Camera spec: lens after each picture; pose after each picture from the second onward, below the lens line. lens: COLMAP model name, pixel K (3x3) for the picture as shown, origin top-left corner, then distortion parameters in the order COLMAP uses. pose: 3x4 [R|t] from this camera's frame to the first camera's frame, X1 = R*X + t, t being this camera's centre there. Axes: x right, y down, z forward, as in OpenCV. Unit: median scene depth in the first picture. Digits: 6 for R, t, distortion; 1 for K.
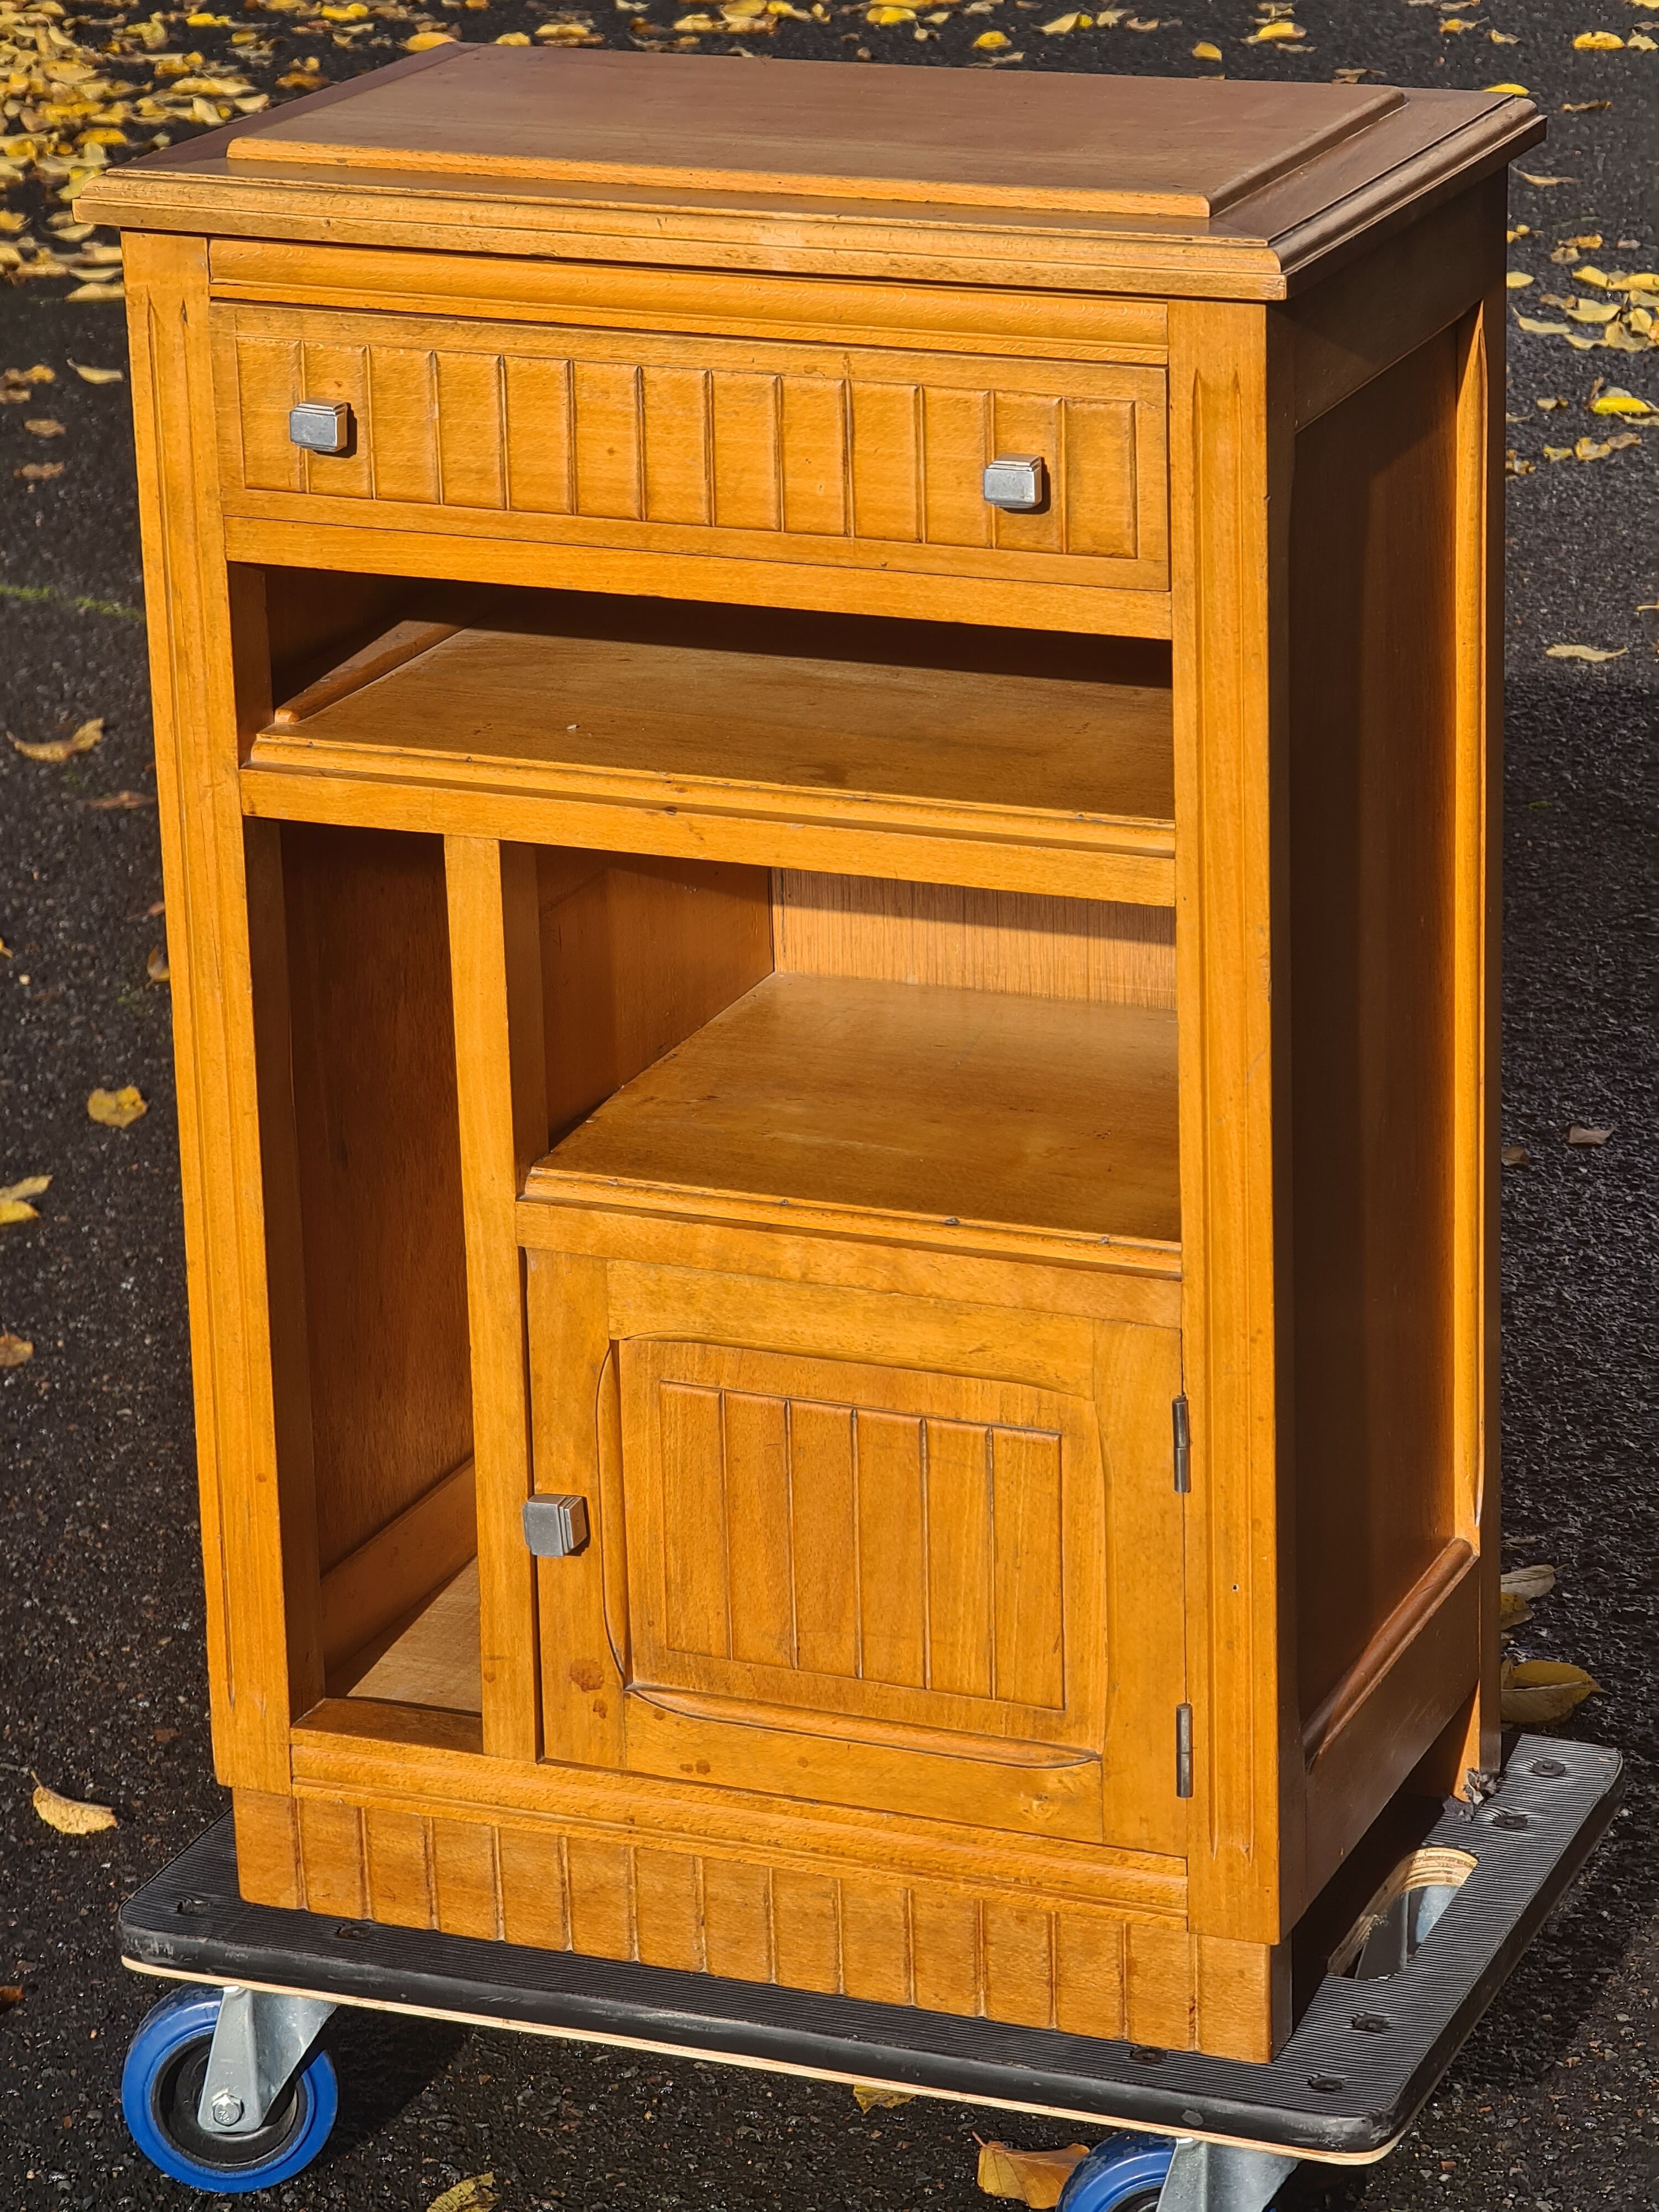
lens RADIAL K [[6946.4, 0, 783.0], [0, 6946.4, 1157.3], [0, 0, 1]] dist [0.231572, 0.000000]
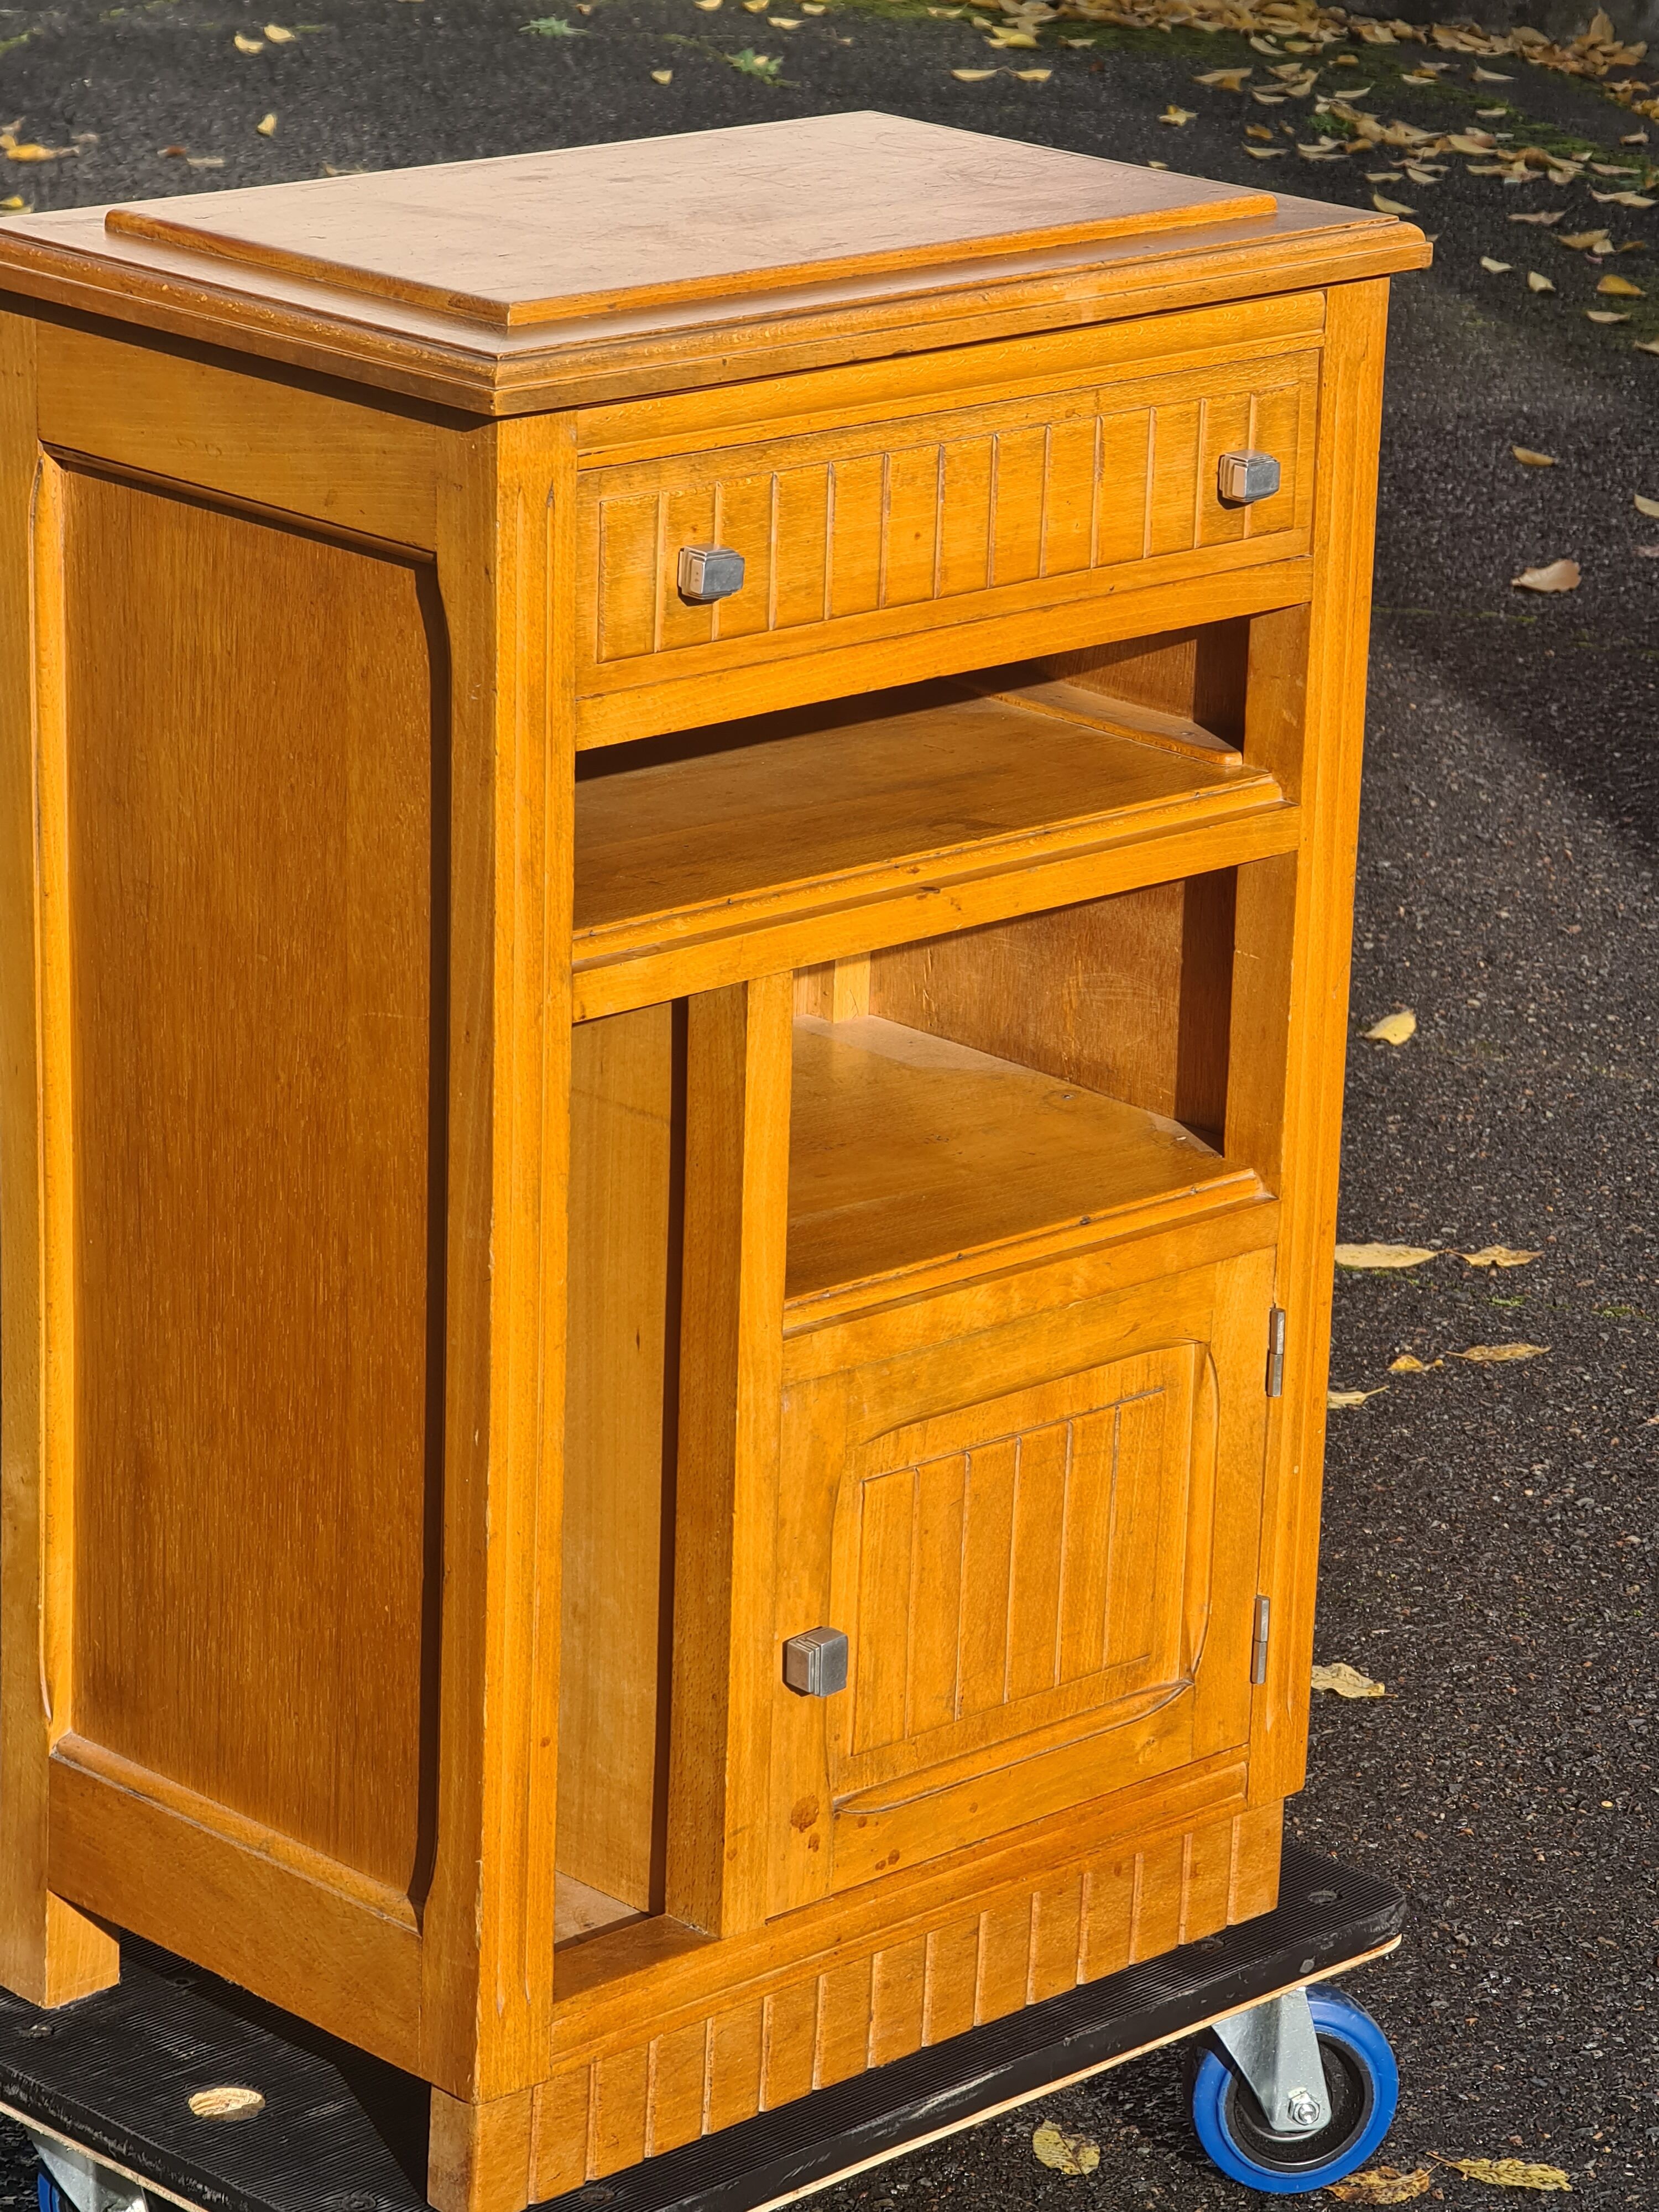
lens RADIAL K [[6820.5, 0, 848.9], [0, 6820.5, 1091.4], [0, 0, 1]] dist [0.167360, 0.000000]
pose [[0.389737, -0.239280, 0.889297, -0.874084], [0.261579, 0.954646, 0.142225, -0.160228], [-0.882996, 0.177191, 0.434652, 0.574535]]
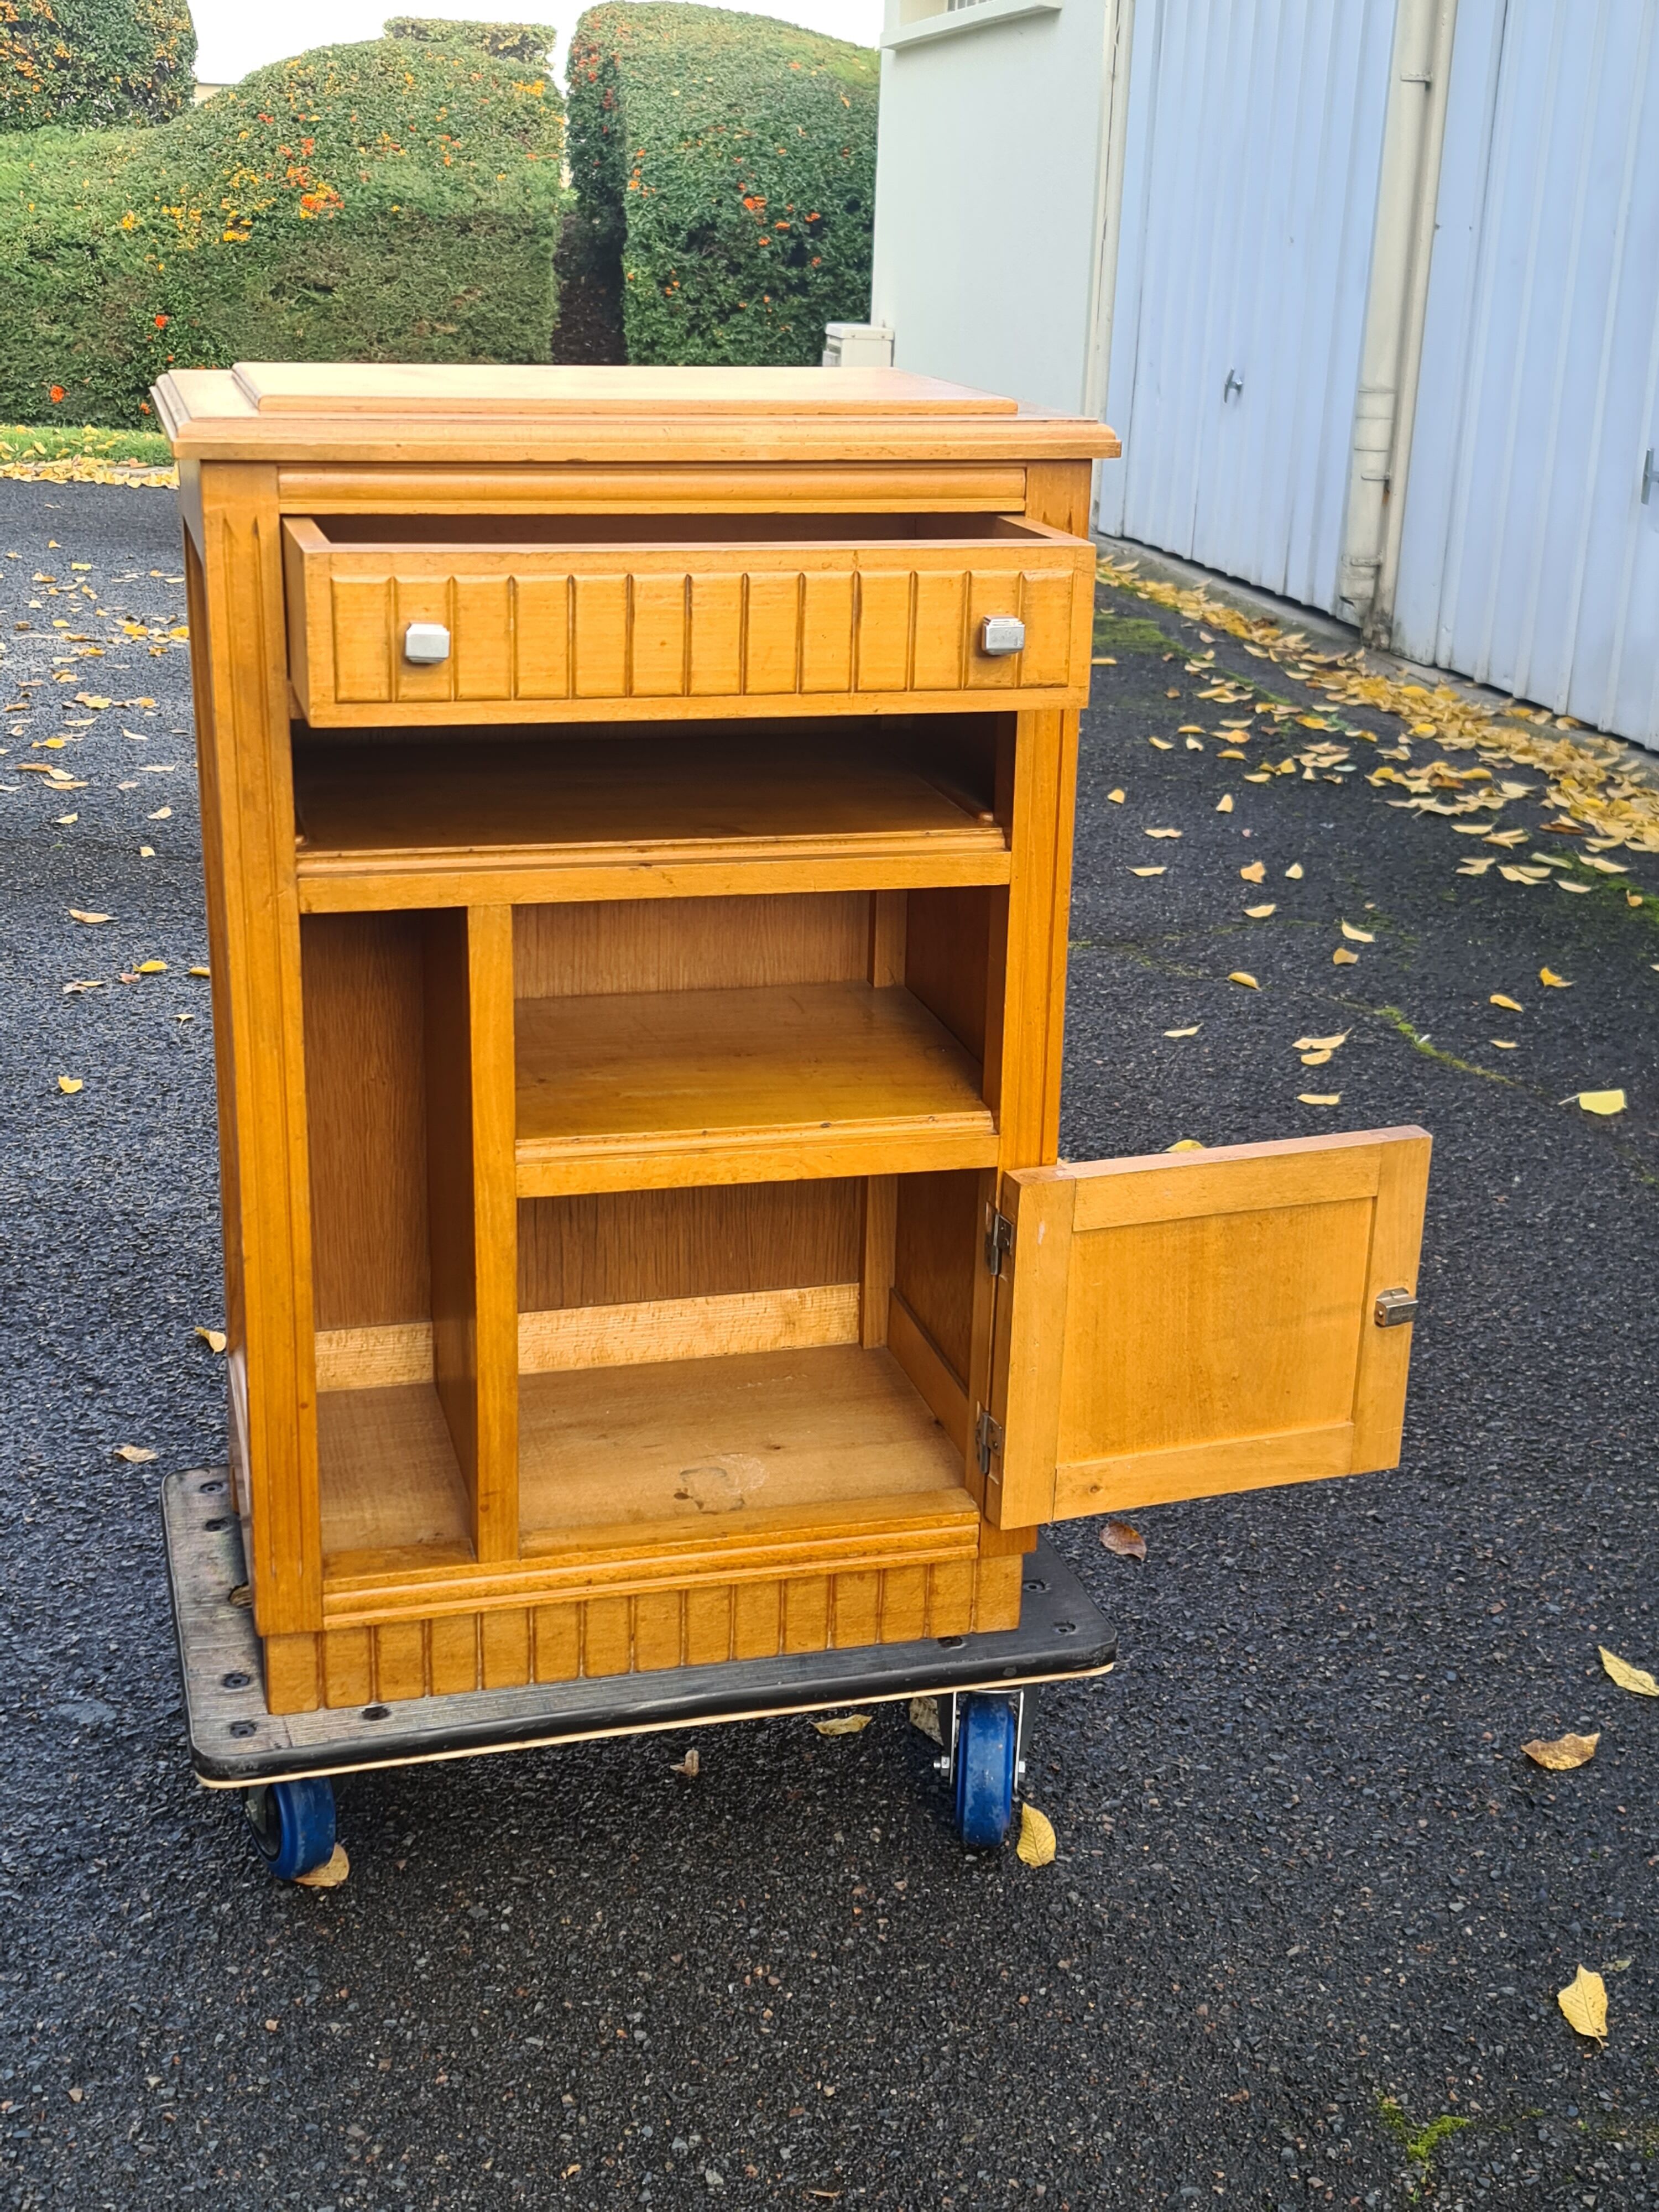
lens RADIAL K [[2826.0, 0, 814.9], [0, 2826.0, 1081.7], [0, 0, 1]] dist [0.032224, 0.000000]
pose [[0.789978, -0.148798, 0.594806, -0.326688], [0.158171, 0.986727, 0.036771, -0.021704], [-0.592382, 0.065032, 0.803028, 0.509752]]
